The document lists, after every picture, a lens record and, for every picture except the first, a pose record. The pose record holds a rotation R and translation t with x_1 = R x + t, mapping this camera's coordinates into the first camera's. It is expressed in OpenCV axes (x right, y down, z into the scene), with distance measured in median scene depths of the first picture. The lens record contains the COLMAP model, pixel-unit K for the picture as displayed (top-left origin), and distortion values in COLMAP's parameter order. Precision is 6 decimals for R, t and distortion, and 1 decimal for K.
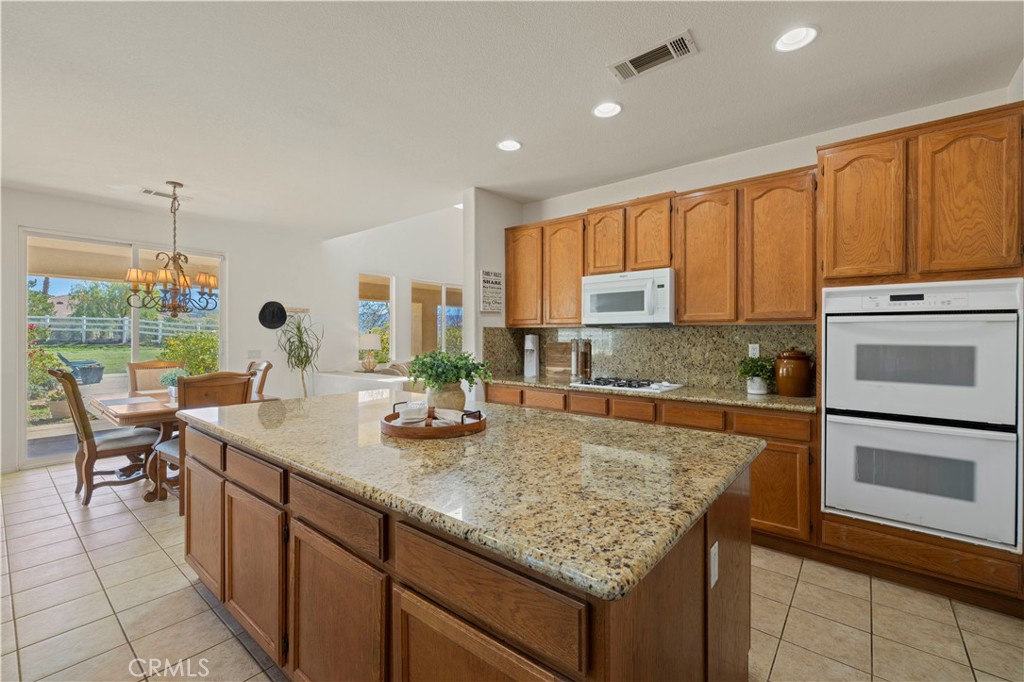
lens RADIAL K [[433.1, 0, 515.6], [0, 433.1, 345.7], [0, 0, 1]] dist [-0.000718, 0.000531]
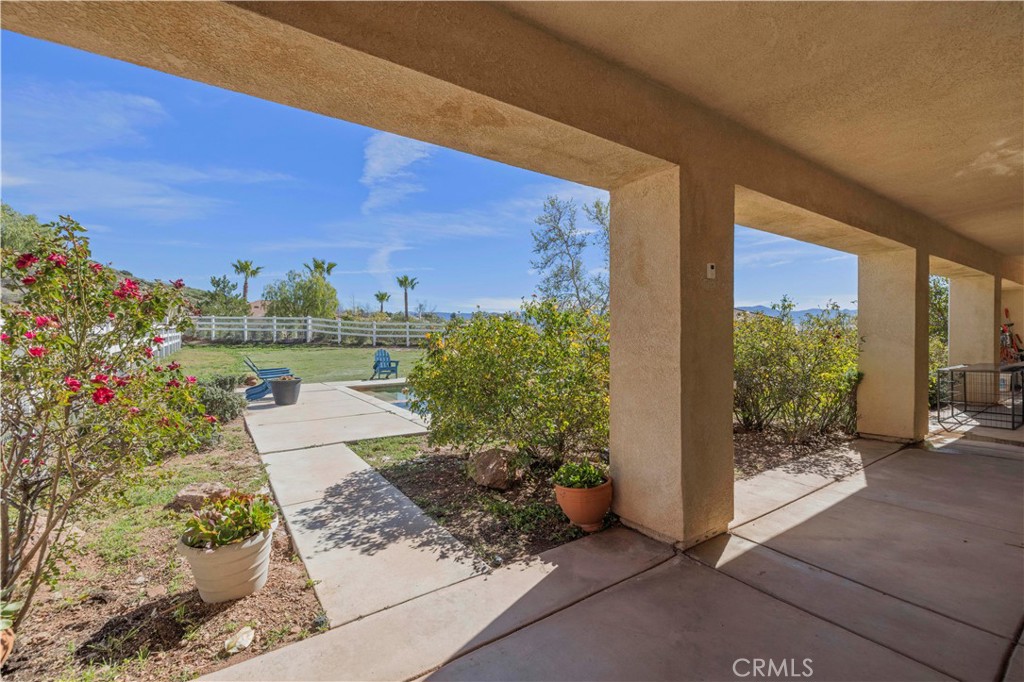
lens RADIAL K [[433.1, 0, 509.8], [0, 433.1, 336.0], [0, 0, 1]] dist [-0.000718, 0.000531]
pose [[0.961185, -0.005737, -0.275845, -0.192891], [0.001866, 0.999896, -0.014297, -0.006620], [0.275898, 0.013227, 0.961096, 0.183958]]
